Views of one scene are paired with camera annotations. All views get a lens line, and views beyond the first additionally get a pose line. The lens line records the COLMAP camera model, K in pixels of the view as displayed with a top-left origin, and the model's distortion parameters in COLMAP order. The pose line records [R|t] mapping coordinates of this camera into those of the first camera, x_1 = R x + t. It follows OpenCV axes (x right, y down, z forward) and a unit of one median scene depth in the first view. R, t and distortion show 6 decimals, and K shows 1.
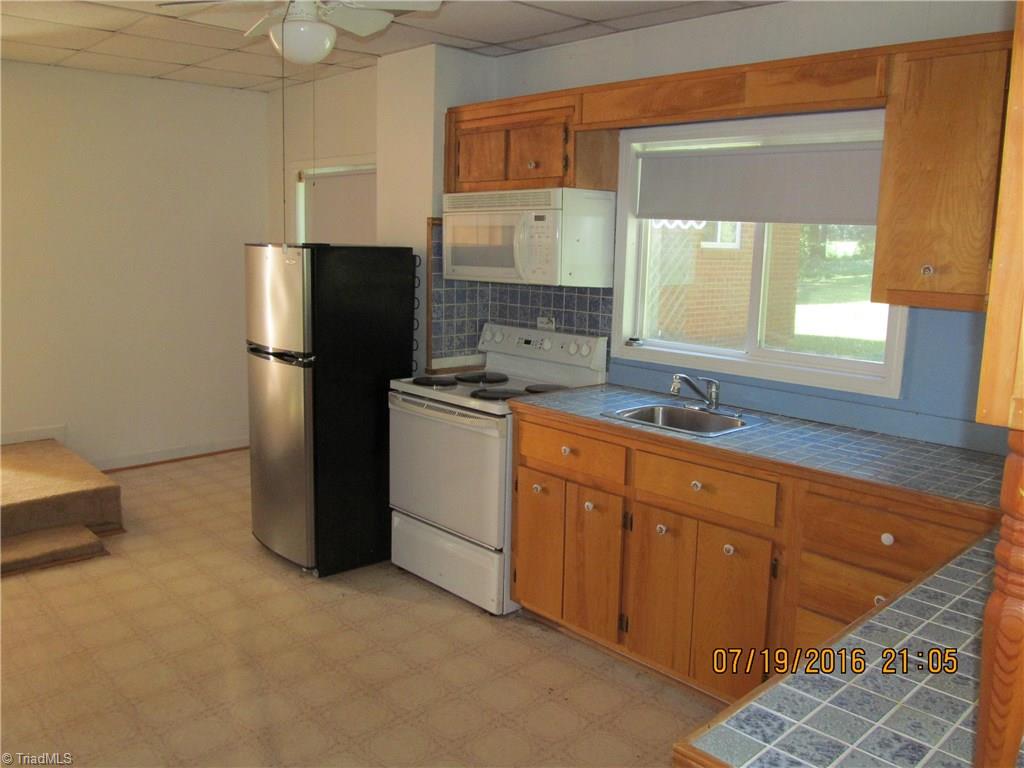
lens RADIAL K [[852.1, 0, 512.0], [0, 852.1, 384.0], [0, 0, 1]] dist [-0.074933, 0.014421]
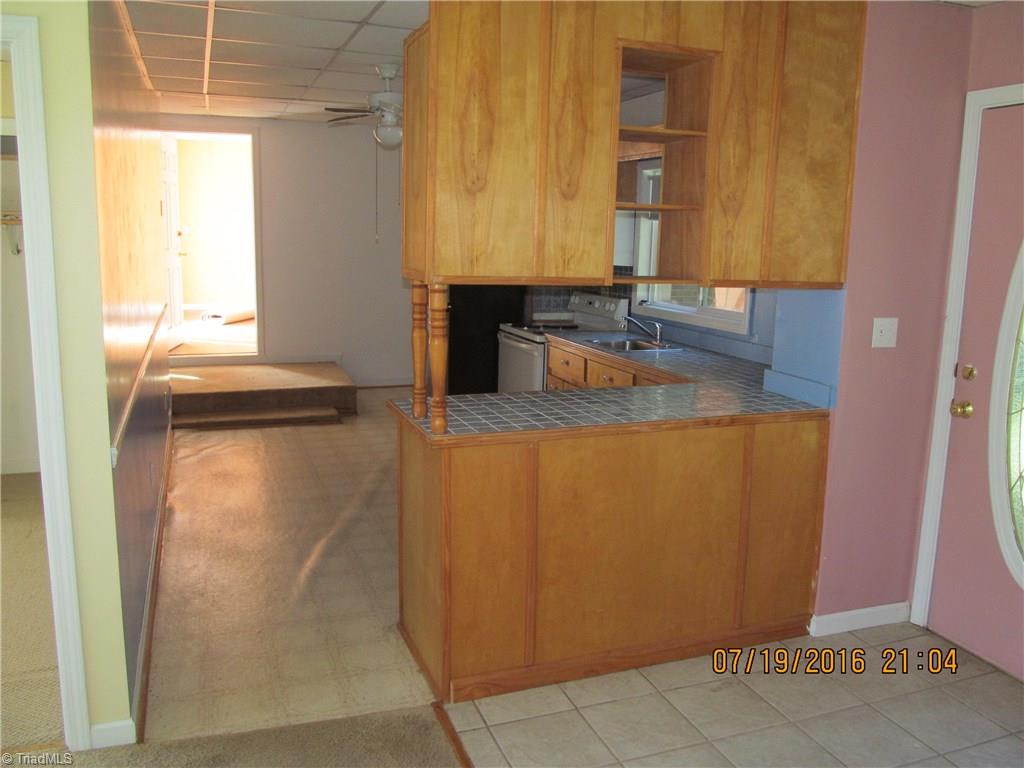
lens RADIAL K [[852.1, 0, 512.0], [0, 852.1, 384.0], [0, 0, 1]] dist [-0.074933, 0.014421]
pose [[0.917180, 0.068770, -0.392493, 0.518229], [-0.071950, 0.997386, 0.006622, 0.097626], [0.391923, 0.022166, 0.919731, -0.450042]]
